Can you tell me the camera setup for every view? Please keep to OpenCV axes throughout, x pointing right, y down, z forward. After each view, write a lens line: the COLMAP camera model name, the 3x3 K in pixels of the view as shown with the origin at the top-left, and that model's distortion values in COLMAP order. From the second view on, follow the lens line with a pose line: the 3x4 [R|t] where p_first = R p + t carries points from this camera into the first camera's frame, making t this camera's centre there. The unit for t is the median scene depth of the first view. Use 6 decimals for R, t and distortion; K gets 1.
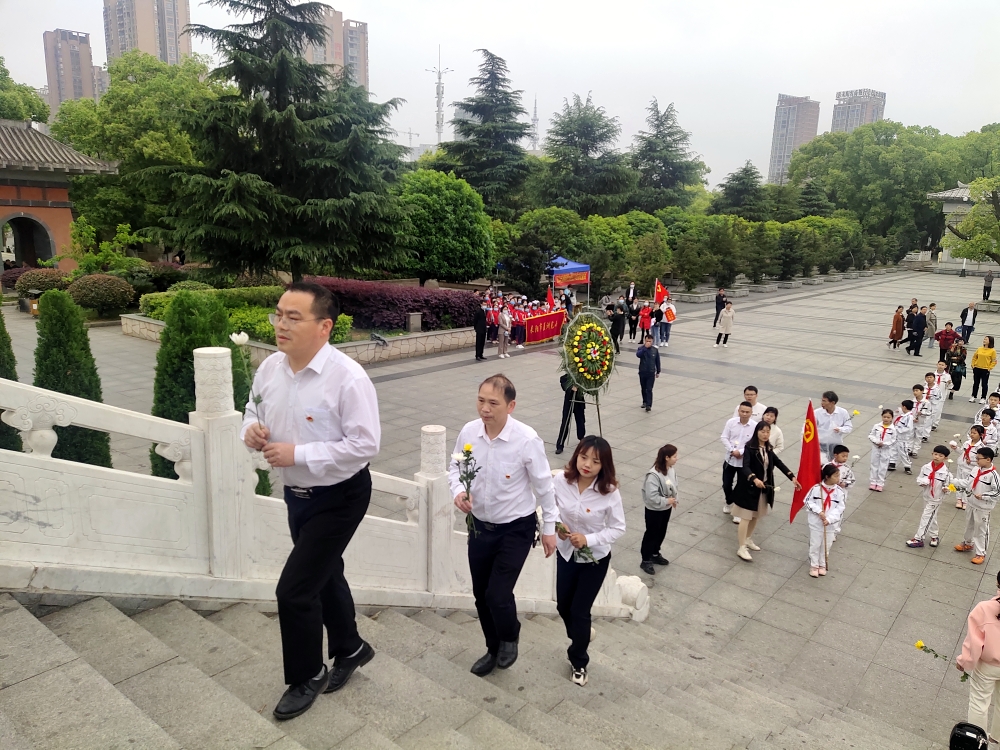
lens RADIAL K [[726.8, 0, 503.3], [0, 726.8, 384.5], [0, 0, 1]] dist [0.071870, -0.100005]
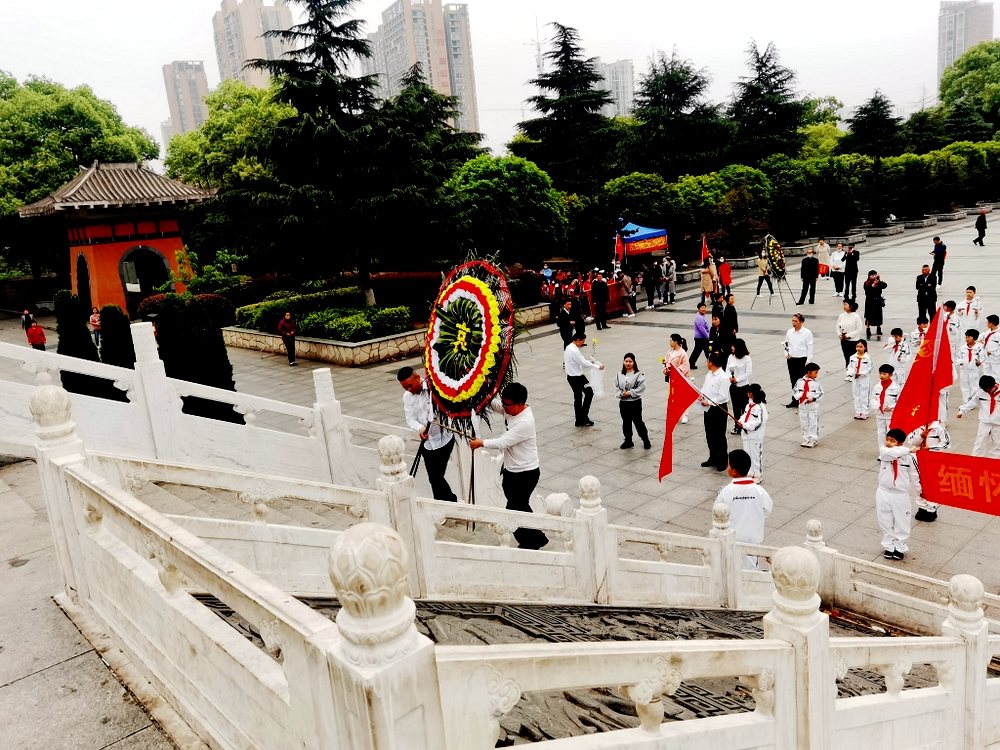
lens RADIAL K [[804.7, 0, 500.0], [0, 804.7, 375.0], [0, 0, 1]] dist [0.003573, -0.008195]
pose [[0.977377, -0.088333, -0.192175, 0.066343], [0.087405, 0.996084, -0.013316, 0.016425], [0.192599, -0.003782, 0.981270, -0.059128]]
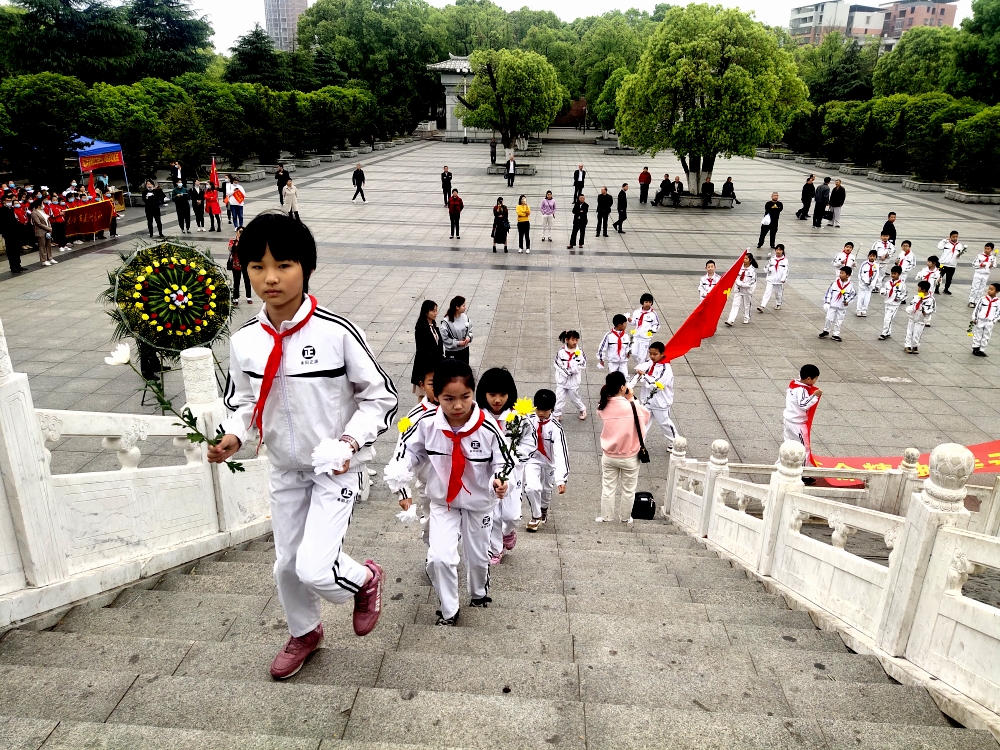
lens RADIAL K [[726.8, 0, 503.3], [0, 726.8, 384.5], [0, 0, 1]] dist [0.071870, -0.100005]
pose [[0.810710, -0.217183, 0.543673, -0.034561], [0.126579, 0.971705, 0.199419, -0.003527], [-0.571600, -0.092854, 0.815262, 0.010351]]
